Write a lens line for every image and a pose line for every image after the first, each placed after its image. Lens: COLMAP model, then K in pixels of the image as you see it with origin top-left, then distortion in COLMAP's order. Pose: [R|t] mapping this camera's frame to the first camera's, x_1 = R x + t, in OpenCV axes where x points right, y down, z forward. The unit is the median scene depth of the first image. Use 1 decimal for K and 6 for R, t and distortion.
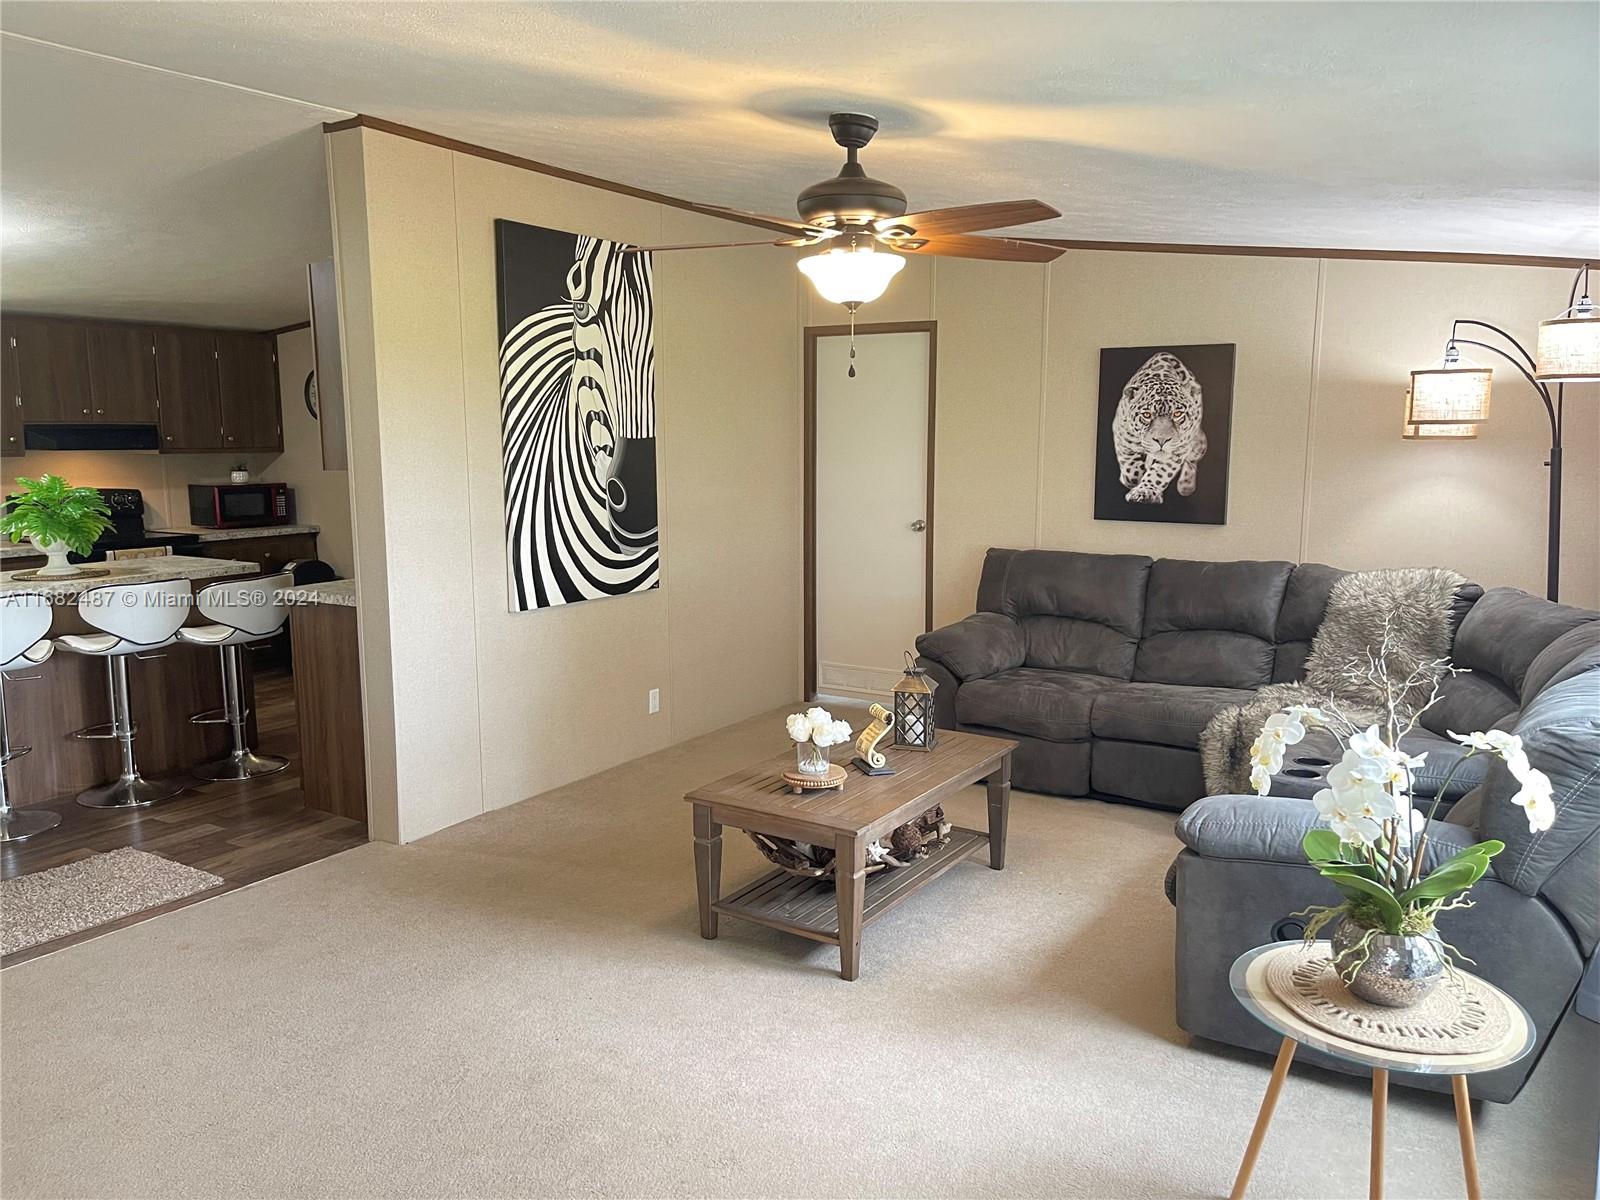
lens RADIAL K [[1207.0, 0, 797.4], [0, 1207.0, 606.7], [0, 0, 1]] dist [0.039327, -0.041339]
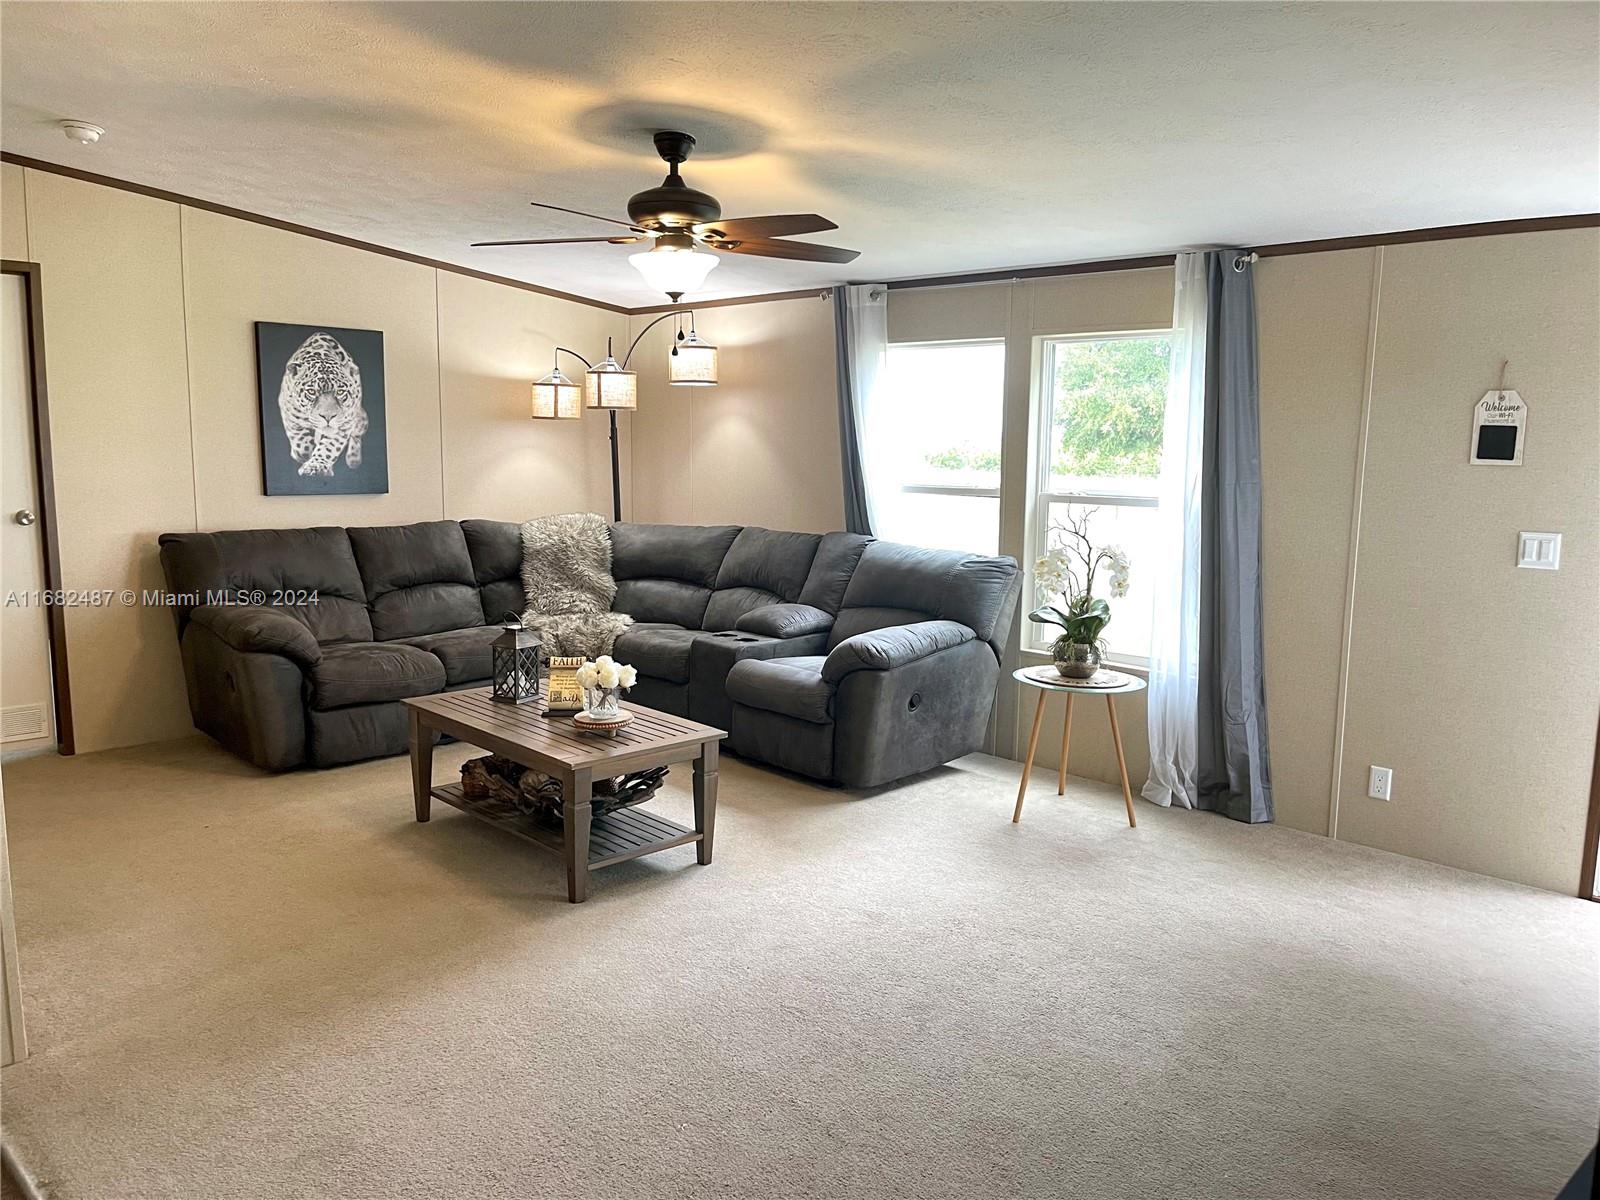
lens RADIAL K [[1207.0, 0, 795.7], [0, 1207.0, 592.9], [0, 0, 1]] dist [0.039327, -0.041339]
pose [[0.223603, -0.120926, 0.967150, -0.645472], [0.128900, 0.987227, 0.093635, -0.032608], [-0.966119, 0.103728, 0.236335, 0.375847]]
